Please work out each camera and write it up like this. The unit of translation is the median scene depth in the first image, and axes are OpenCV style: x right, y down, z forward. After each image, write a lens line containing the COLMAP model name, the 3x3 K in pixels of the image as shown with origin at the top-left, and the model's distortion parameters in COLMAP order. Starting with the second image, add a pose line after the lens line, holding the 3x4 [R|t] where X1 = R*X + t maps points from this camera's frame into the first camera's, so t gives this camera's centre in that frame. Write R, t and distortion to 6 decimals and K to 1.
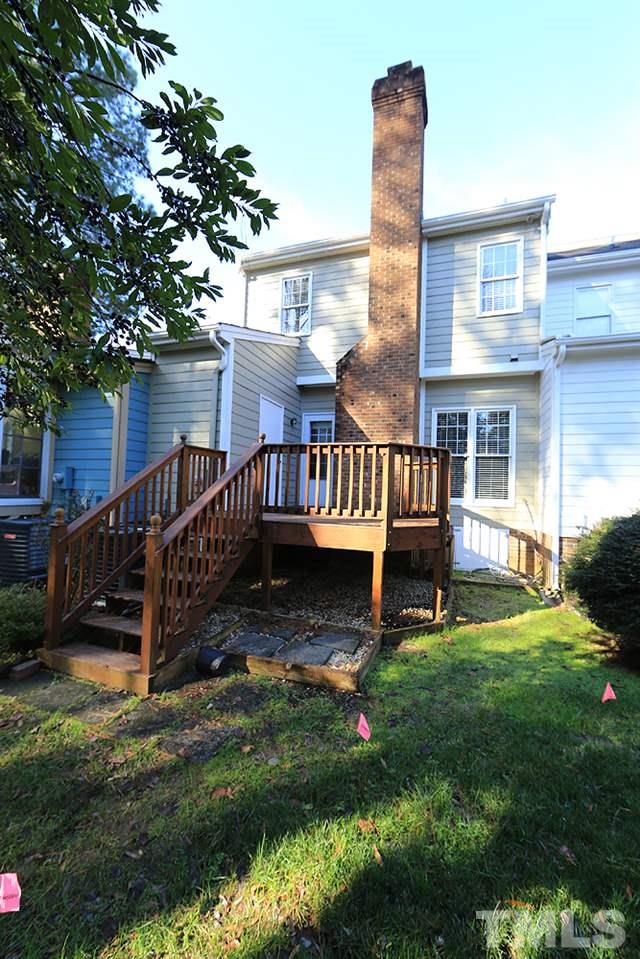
lens RADIAL K [[378.5, 0, 320.0], [0, 378.5, 479.5], [0, 0, 1]] dist [-0.011088, 0.000647]
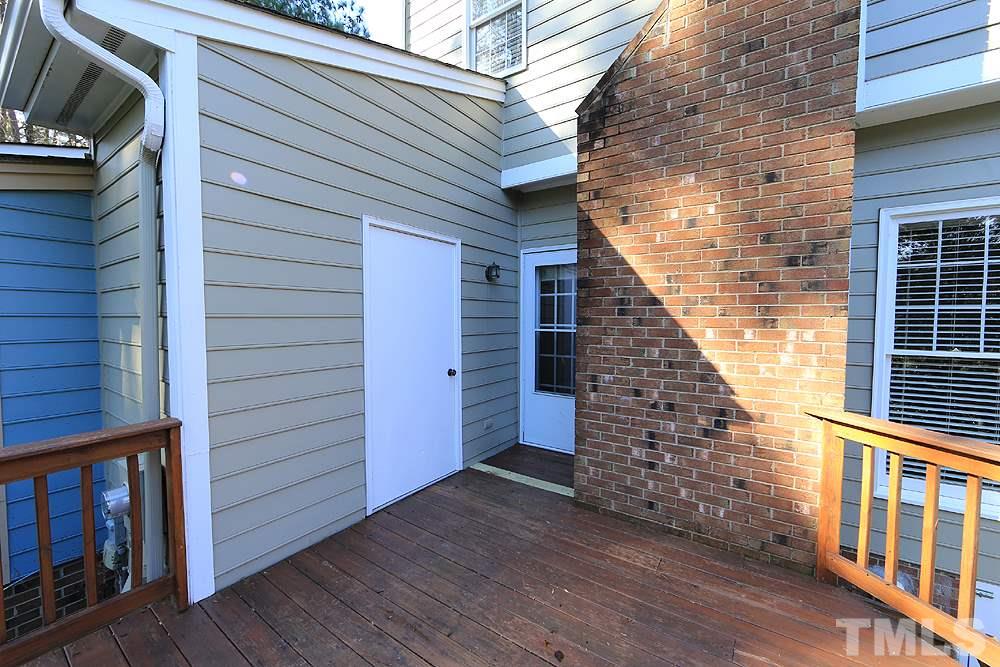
lens RADIAL K [[394.7, 0, 500.0], [0, 394.7, 333.5], [0, 0, 1]] dist [-0.011088, 0.000647]
pose [[0.962495, -0.017837, -0.270714, 0.067445], [0.035533, 0.997529, 0.060607, -0.115461], [0.268964, -0.067953, 0.960750, 0.584348]]
